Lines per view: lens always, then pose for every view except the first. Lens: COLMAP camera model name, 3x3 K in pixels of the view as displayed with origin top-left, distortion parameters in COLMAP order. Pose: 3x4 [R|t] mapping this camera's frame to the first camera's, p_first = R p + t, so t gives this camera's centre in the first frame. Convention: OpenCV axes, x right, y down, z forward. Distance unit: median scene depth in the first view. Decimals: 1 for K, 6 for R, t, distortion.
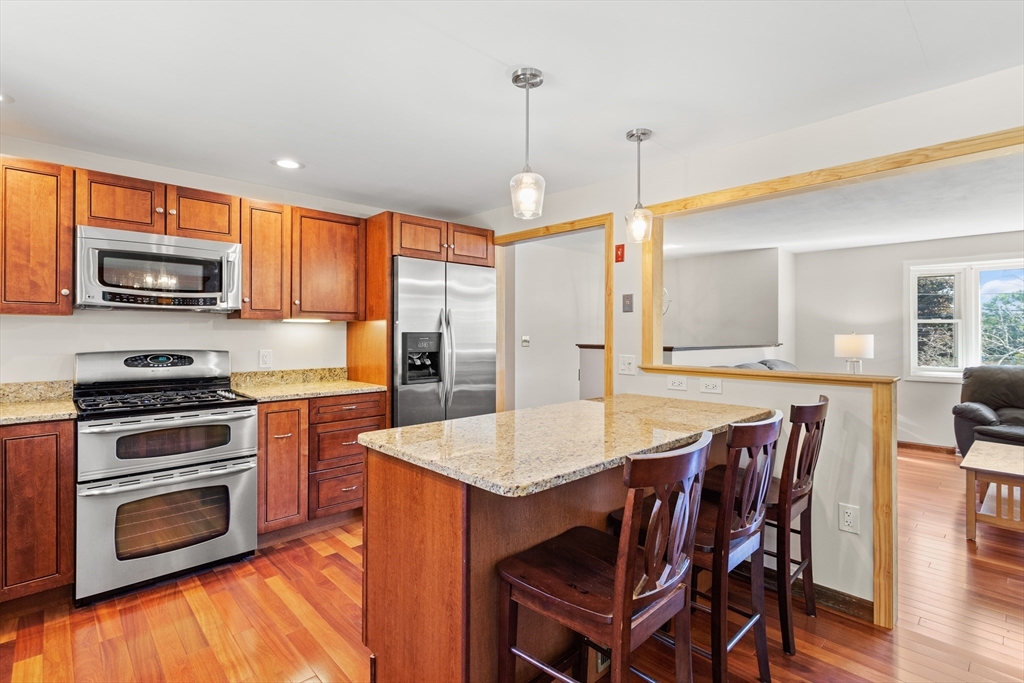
lens RADIAL K [[487.7, 0, 513.8], [0, 487.7, 329.6], [0, 0, 1]] dist [-0.001880, -0.000289]
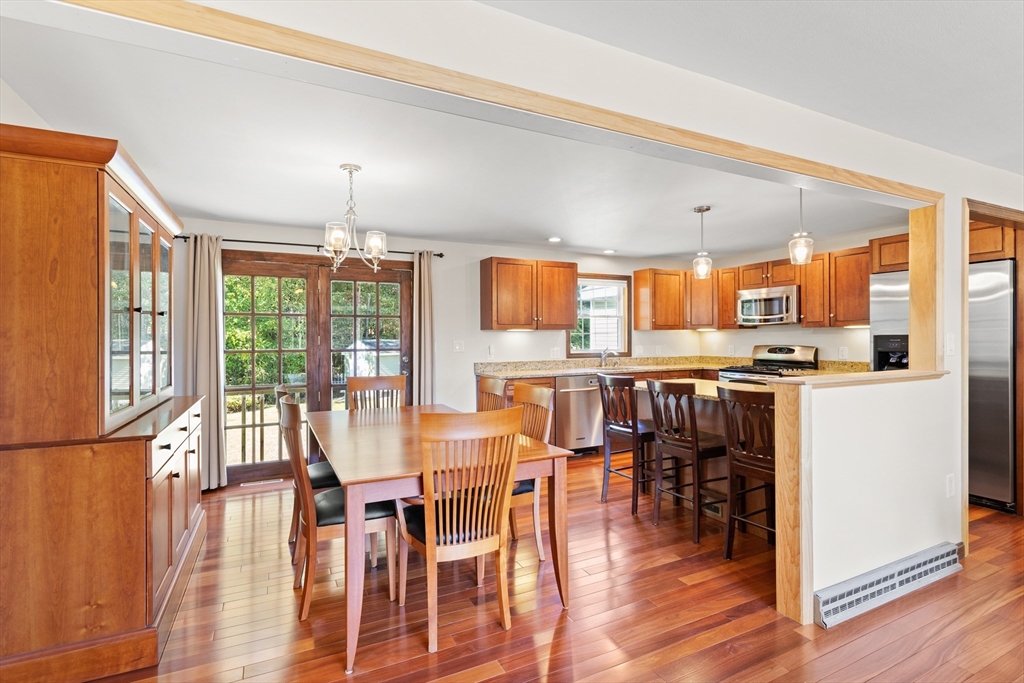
lens RADIAL K [[494.0, 0, 510.6], [0, 494.0, 338.9], [0, 0, 1]] dist [-0.002765, -0.000181]
pose [[-0.299139, 0.002429, -0.954207, 1.453414], [0.013325, 0.999910, -0.001632, 0.006259], [0.954117, -0.013203, -0.299144, 0.564213]]
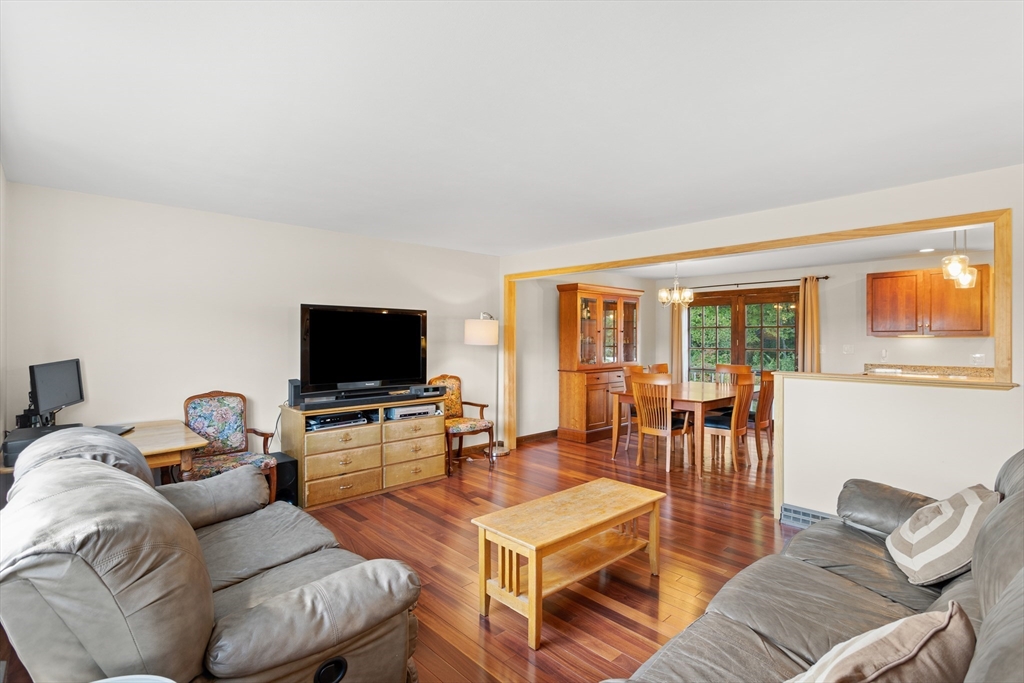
lens RADIAL K [[494.0, 0, 510.6], [0, 494.0, 338.9], [0, 0, 1]] dist [-0.002765, -0.000181]
pose [[-0.999970, -0.001441, 0.007603, 1.259971], [-0.001515, 0.999951, -0.009802, 0.004645], [-0.007588, -0.009814, -0.999923, 2.038878]]
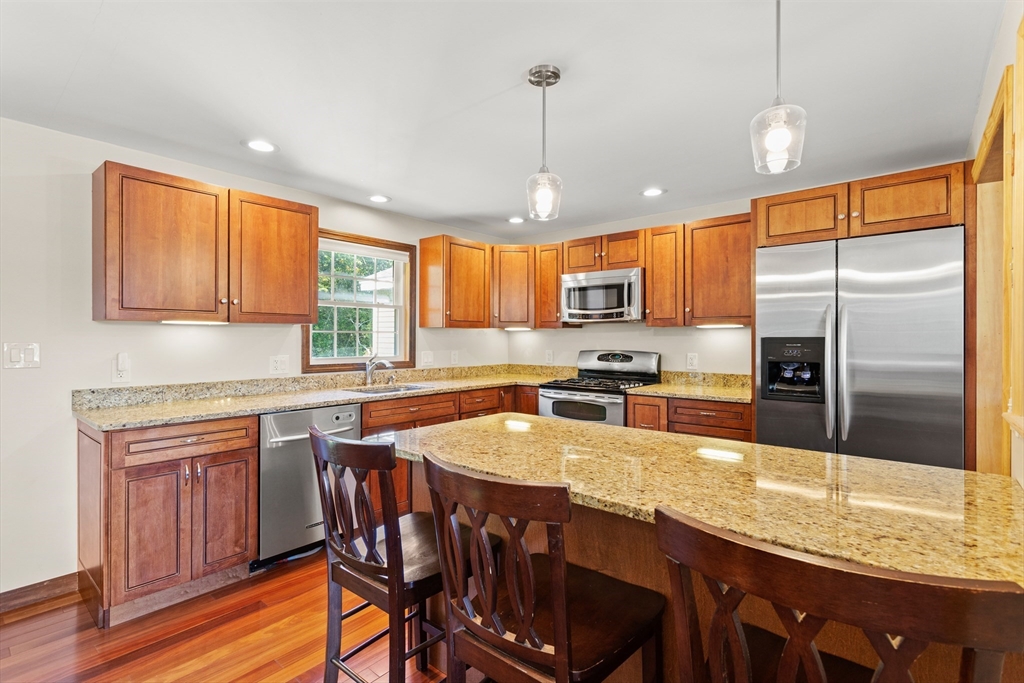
lens RADIAL K [[484.7, 0, 513.0], [0, 484.7, 338.4], [0, 0, 1]] dist [-0.000095, 0.000305]
pose [[0.107954, -0.002453, -0.994153, 0.652842], [0.006676, 0.999976, -0.001742, 0.007393], [0.994133, -0.006449, 0.107968, 0.551564]]
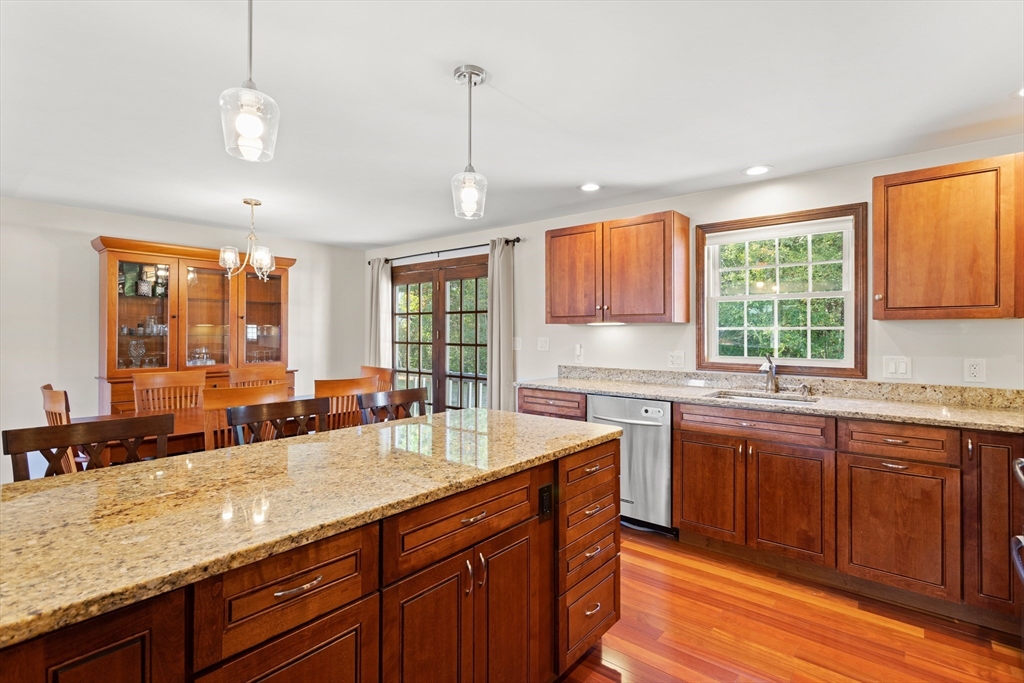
lens RADIAL K [[487.7, 0, 513.8], [0, 487.7, 329.6], [0, 0, 1]] dist [-0.001880, -0.000289]
pose [[-0.993652, -0.005871, -0.112345, 0.032815], [-0.004213, 0.999879, -0.014988, 0.007059], [0.112419, -0.014420, -0.993556, 1.314506]]
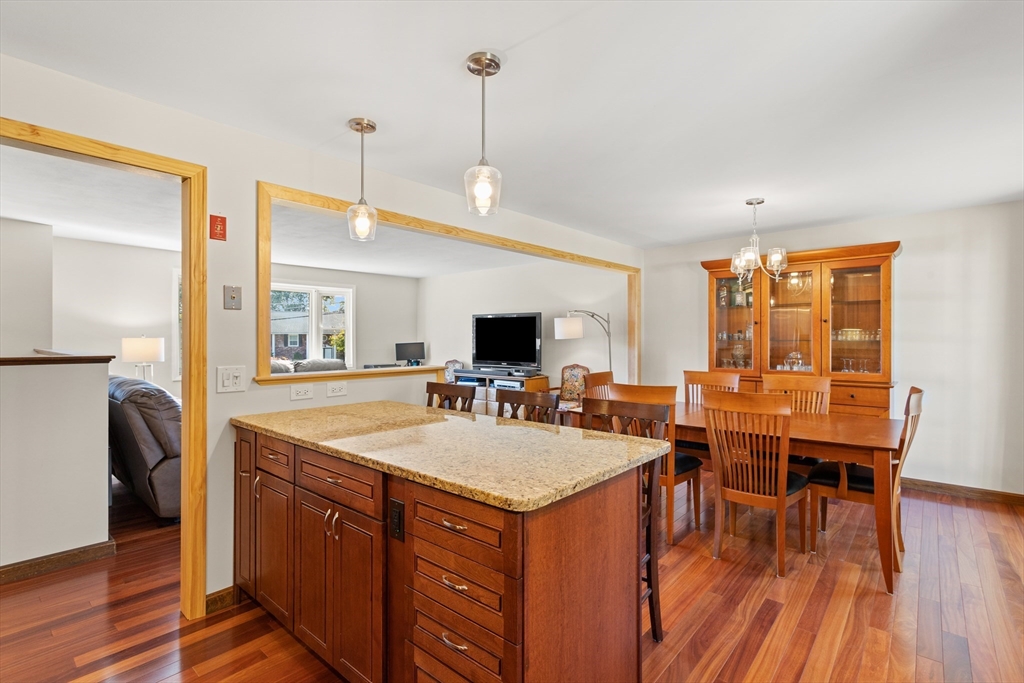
lens RADIAL K [[484.7, 0, 513.0], [0, 484.7, 338.4], [0, 0, 1]] dist [-0.000095, 0.000305]
pose [[-0.096084, -0.003399, 0.995367, -0.595090], [-0.008996, 0.999956, 0.002547, 0.003587], [-0.995333, -0.008709, -0.096110, 0.682537]]
